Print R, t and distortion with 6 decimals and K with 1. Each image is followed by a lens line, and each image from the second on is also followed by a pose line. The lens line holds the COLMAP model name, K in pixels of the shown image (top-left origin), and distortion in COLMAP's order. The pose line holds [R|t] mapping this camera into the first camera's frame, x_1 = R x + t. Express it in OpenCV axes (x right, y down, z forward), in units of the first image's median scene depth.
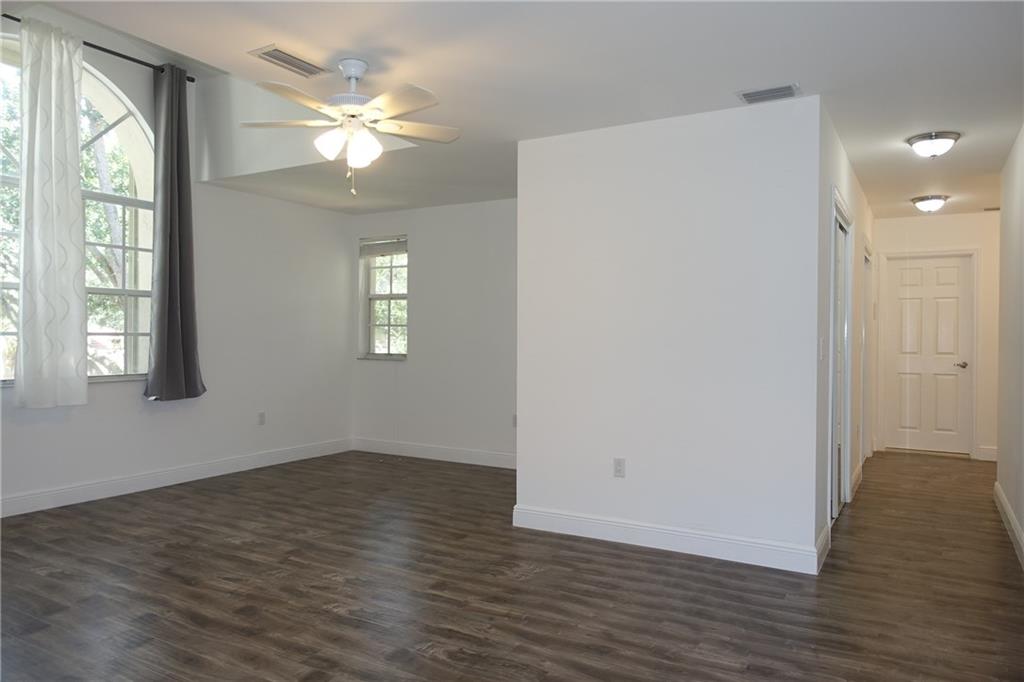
lens RADIAL K [[707.7, 0, 515.4], [0, 707.7, 344.1], [0, 0, 1]] dist [-0.000997, -0.002498]
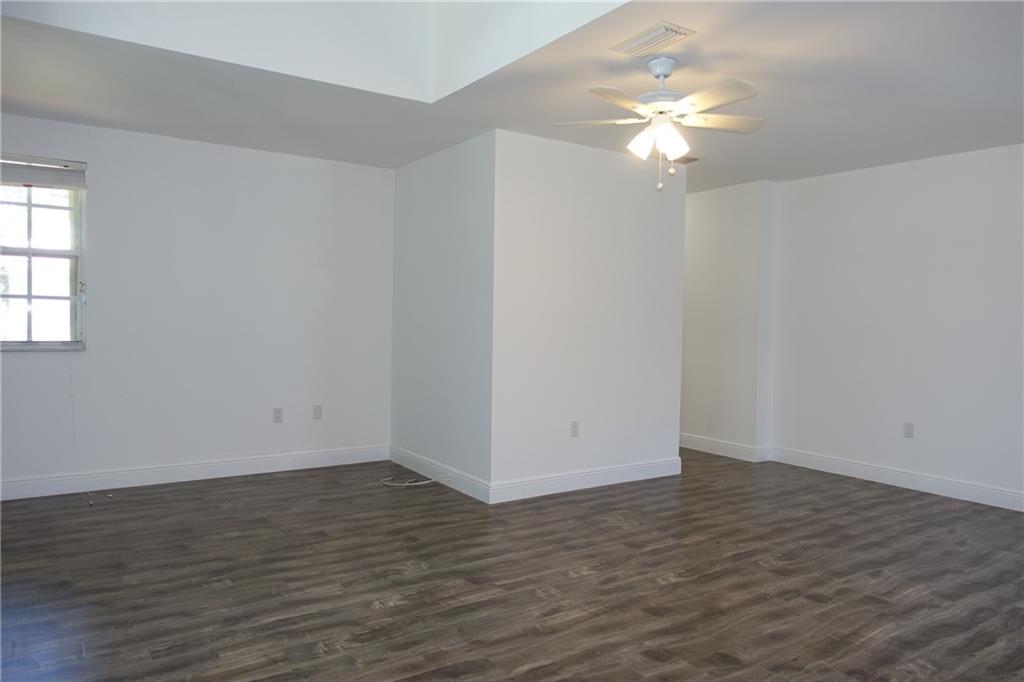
lens RADIAL K [[707.7, 0, 515.4], [0, 707.7, 344.1], [0, 0, 1]] dist [-0.000997, -0.002498]
pose [[0.430206, -0.033183, 0.902121, -1.152752], [-0.002888, 0.999268, 0.038134, -0.019380], [-0.902726, -0.019011, 0.429795, 0.670793]]
